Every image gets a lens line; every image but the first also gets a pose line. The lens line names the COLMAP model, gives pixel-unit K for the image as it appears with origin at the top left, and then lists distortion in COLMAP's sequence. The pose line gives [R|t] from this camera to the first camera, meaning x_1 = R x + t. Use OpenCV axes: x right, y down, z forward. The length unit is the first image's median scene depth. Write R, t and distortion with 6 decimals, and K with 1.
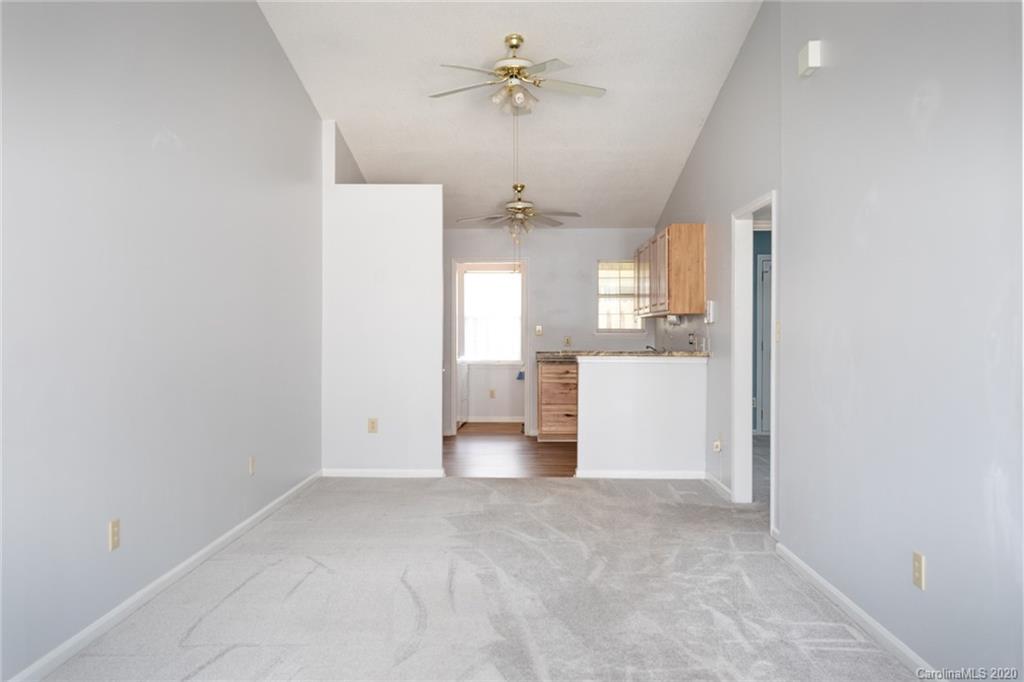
lens RADIAL K [[869.3, 0, 512.0], [0, 869.3, 341.0], [0, 0, 1]] dist [0.001084, -0.002922]
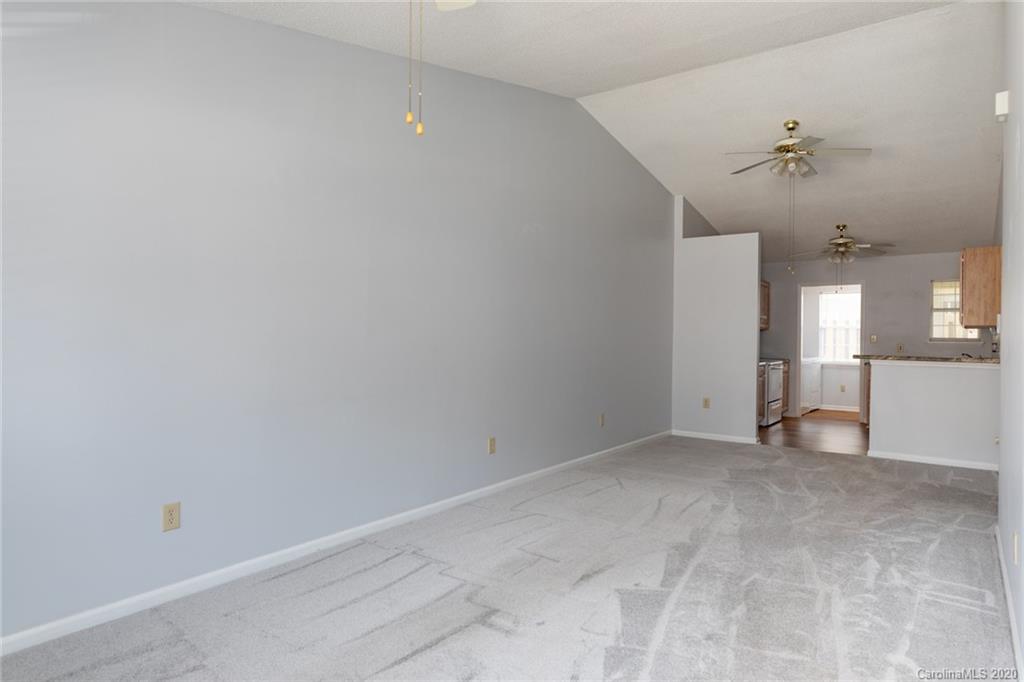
lens RADIAL K [[618.8, 0, 512.0], [0, 618.8, 341.0], [0, 0, 1]] dist [0.005953, 0.000970]
pose [[0.818404, 0.013192, -0.574492, 0.169797], [-0.016031, 0.999871, 0.000122, -0.001121], [0.574420, 0.009110, 0.818510, -0.031278]]
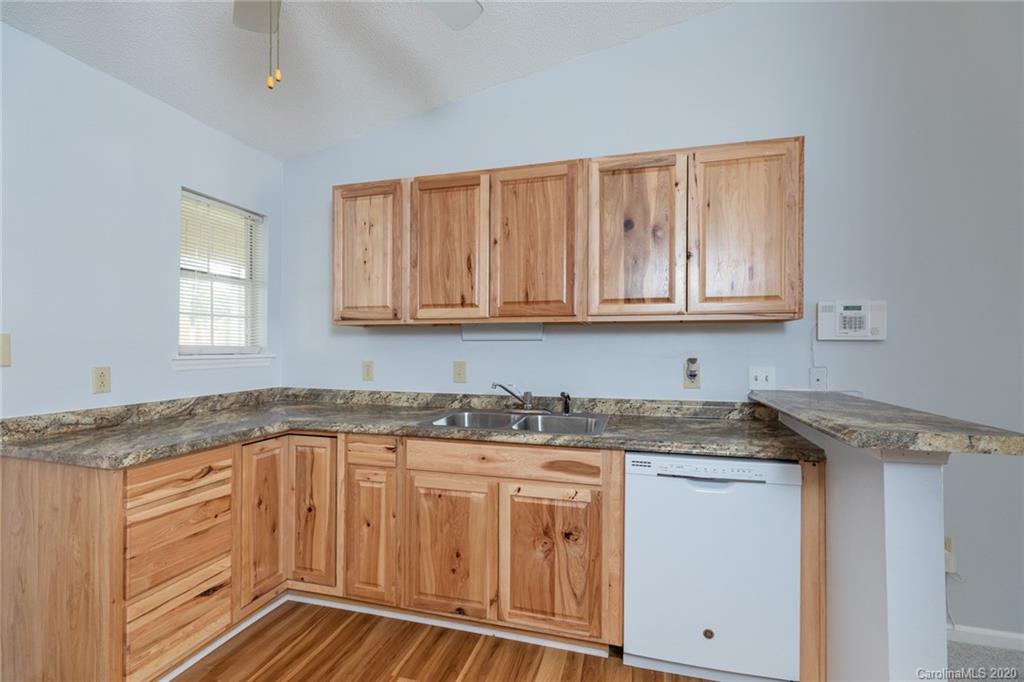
lens RADIAL K [[469.1, 0, 510.2], [0, 469.1, 345.9], [0, 0, 1]] dist [0.003514, -0.000200]
pose [[0.259435, 0.002321, 0.965758, -0.119579], [0.009486, 0.999943, -0.004951, -0.016650], [-0.965714, 0.010445, 0.259398, 1.130670]]
